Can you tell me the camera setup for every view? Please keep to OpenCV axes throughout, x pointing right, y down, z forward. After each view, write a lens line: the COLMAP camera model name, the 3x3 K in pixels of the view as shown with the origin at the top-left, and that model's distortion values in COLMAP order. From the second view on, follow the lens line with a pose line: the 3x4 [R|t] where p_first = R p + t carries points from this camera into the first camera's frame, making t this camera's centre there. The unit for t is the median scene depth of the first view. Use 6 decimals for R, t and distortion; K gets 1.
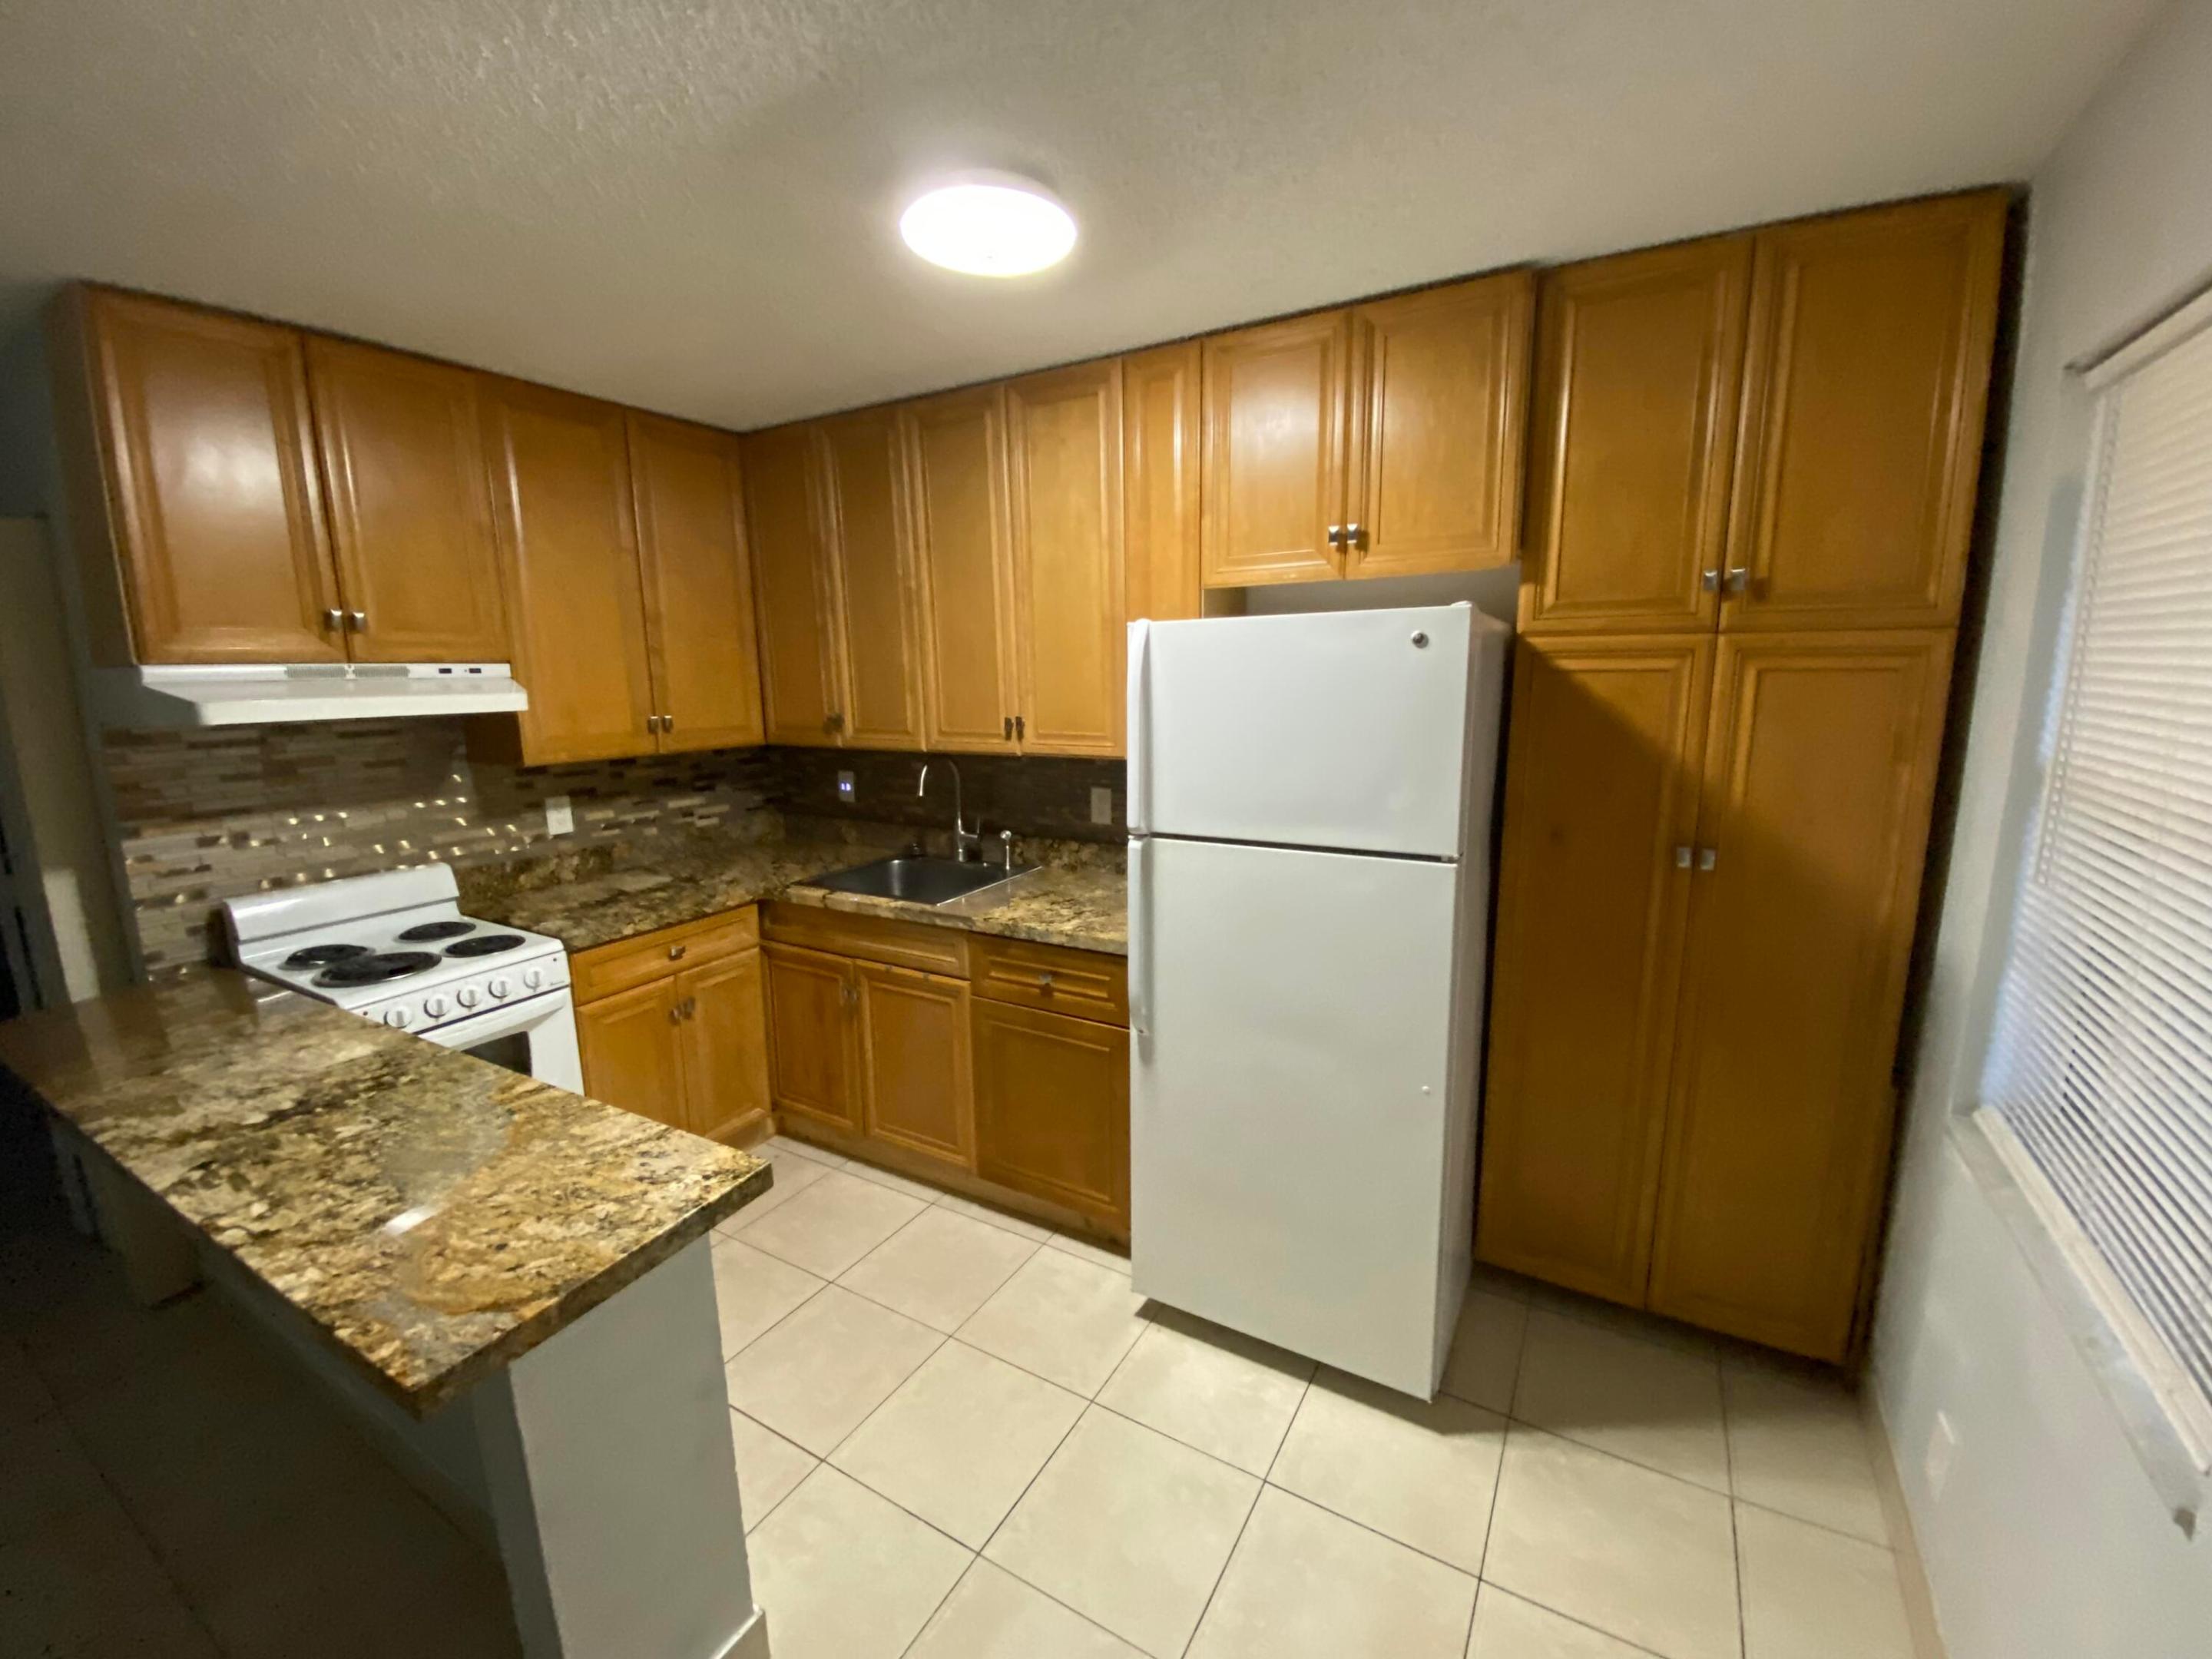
lens RADIAL K [[896.8, 0, 1109.5], [0, 896.8, 823.1], [0, 0, 1]] dist [0.014615, -0.017179]
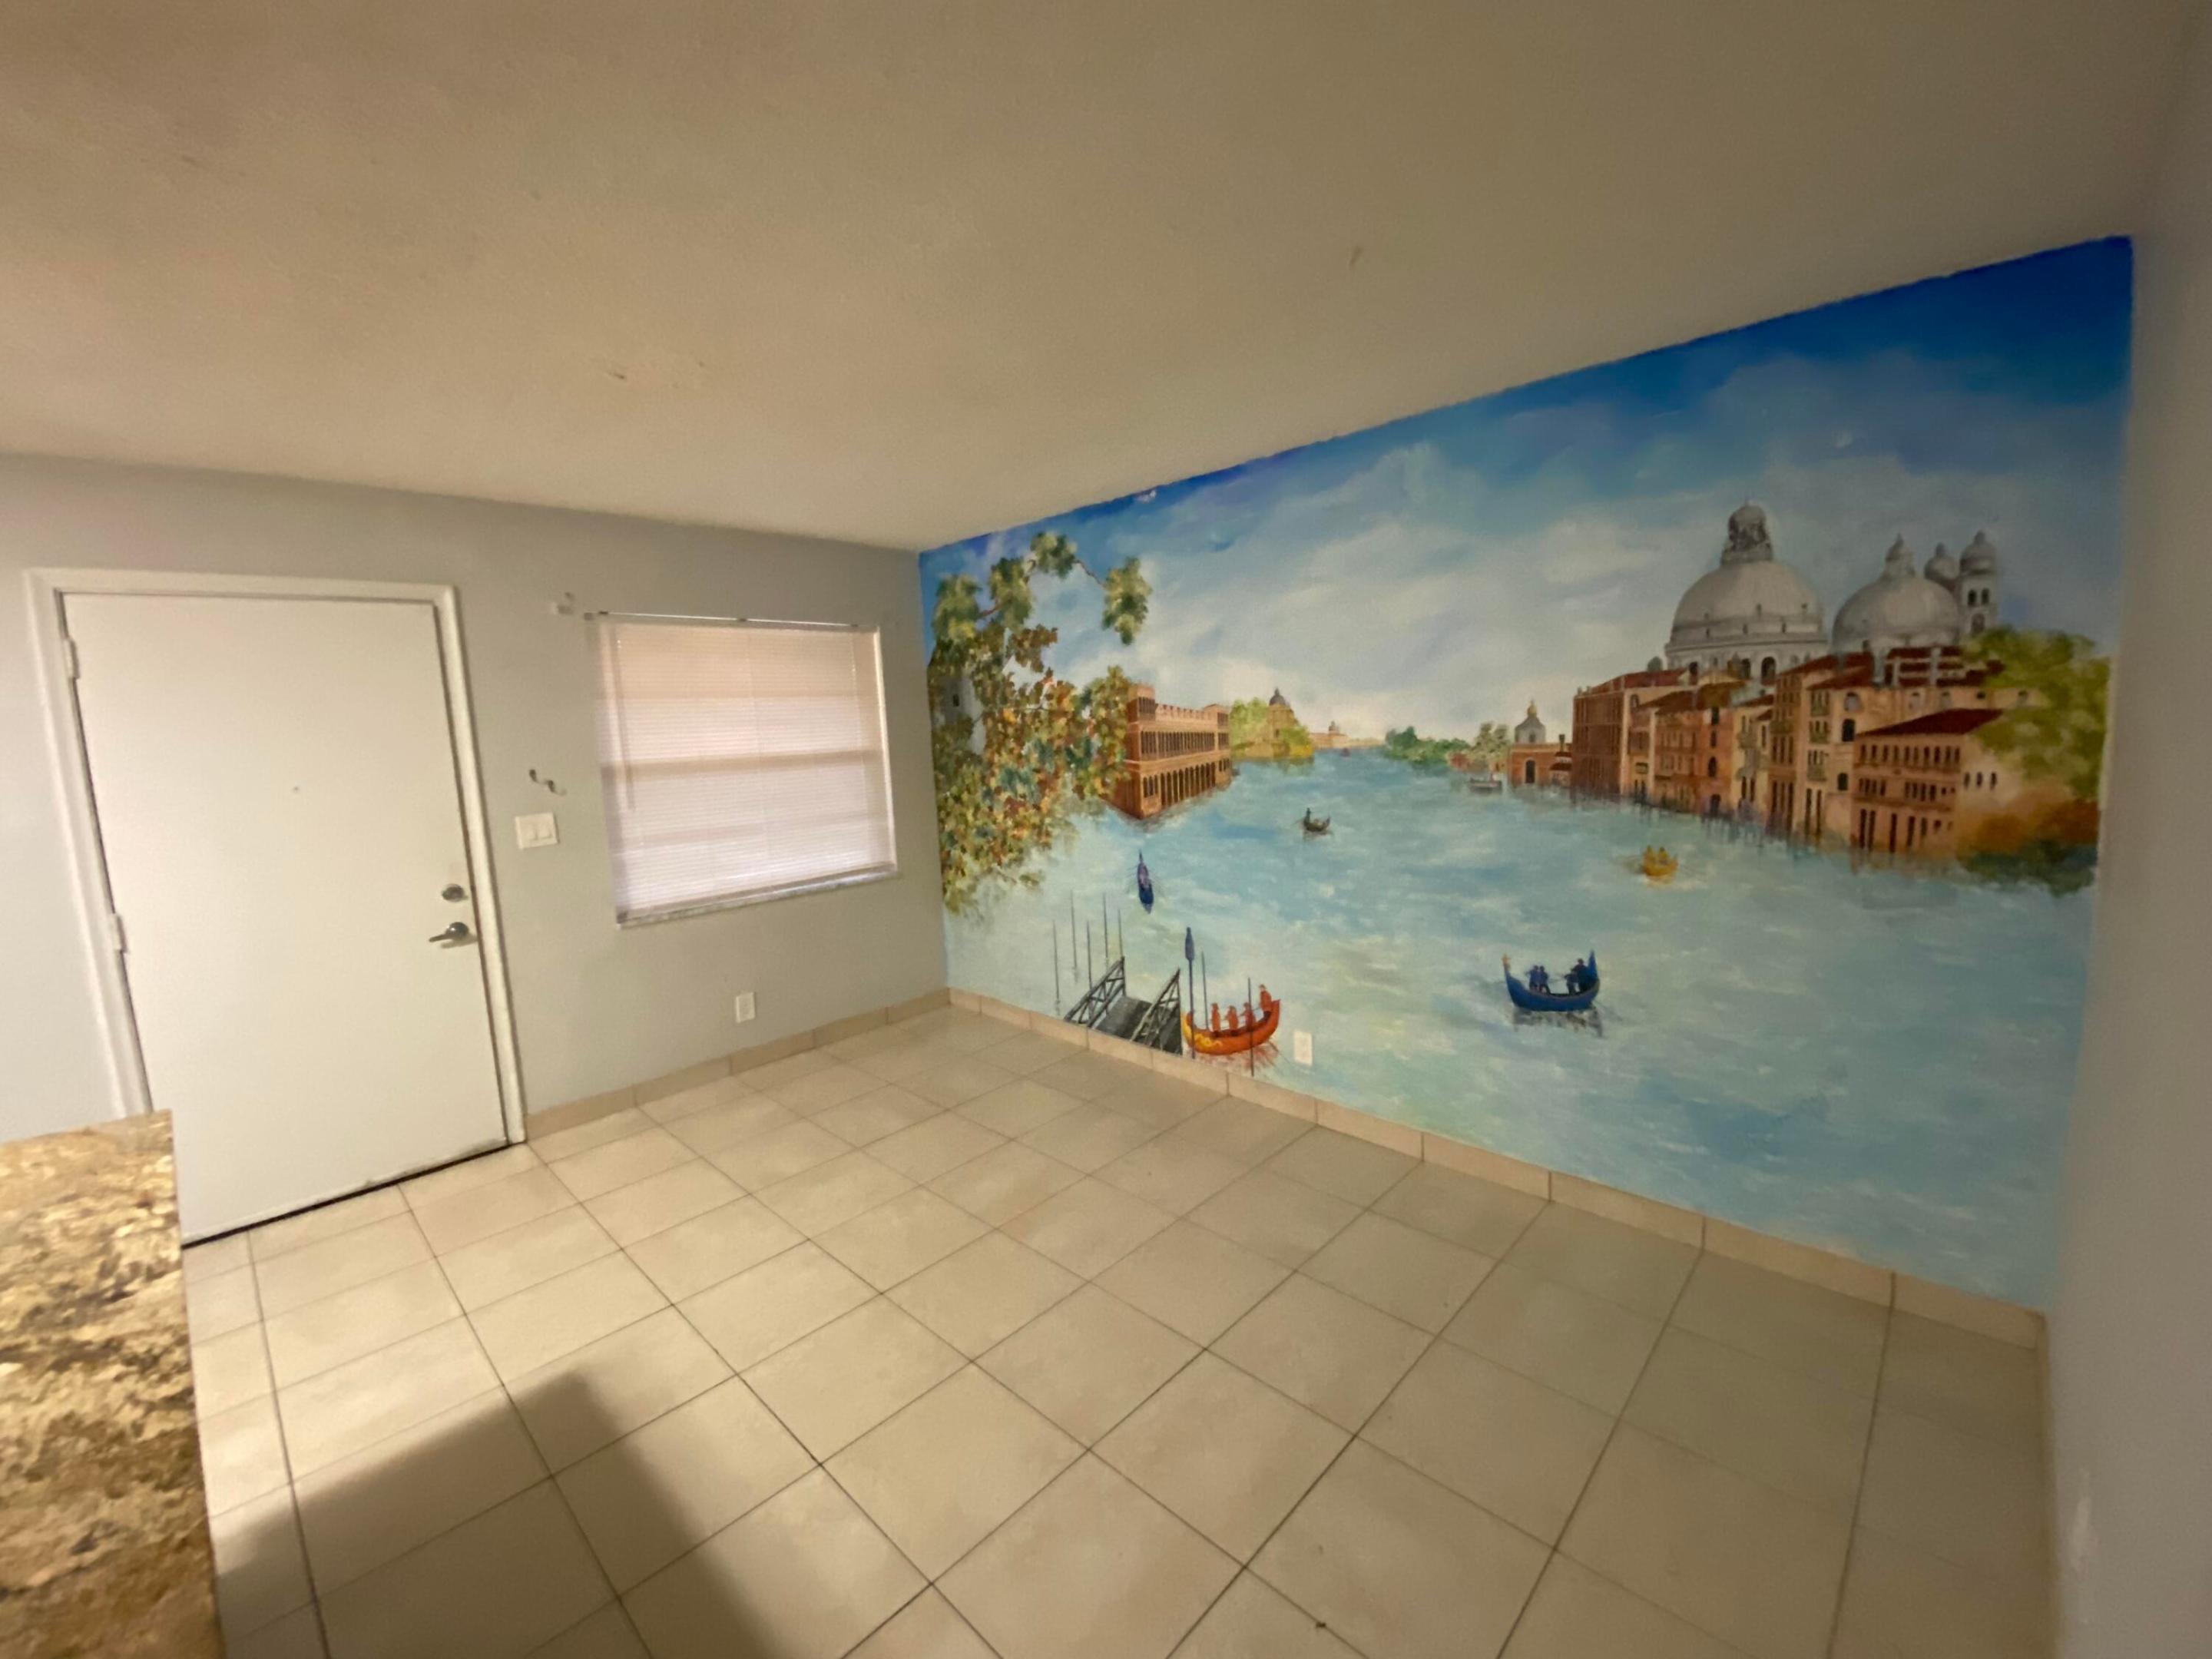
lens RADIAL K [[896.8, 0, 1109.4], [0, 896.8, 821.7], [0, 0, 1]] dist [0.014615, -0.017179]
pose [[-0.968620, 0.031288, 0.246571, -1.310432], [0.103711, 0.952433, 0.286558, -0.105890], [-0.225876, 0.303138, -0.925790, 0.873410]]
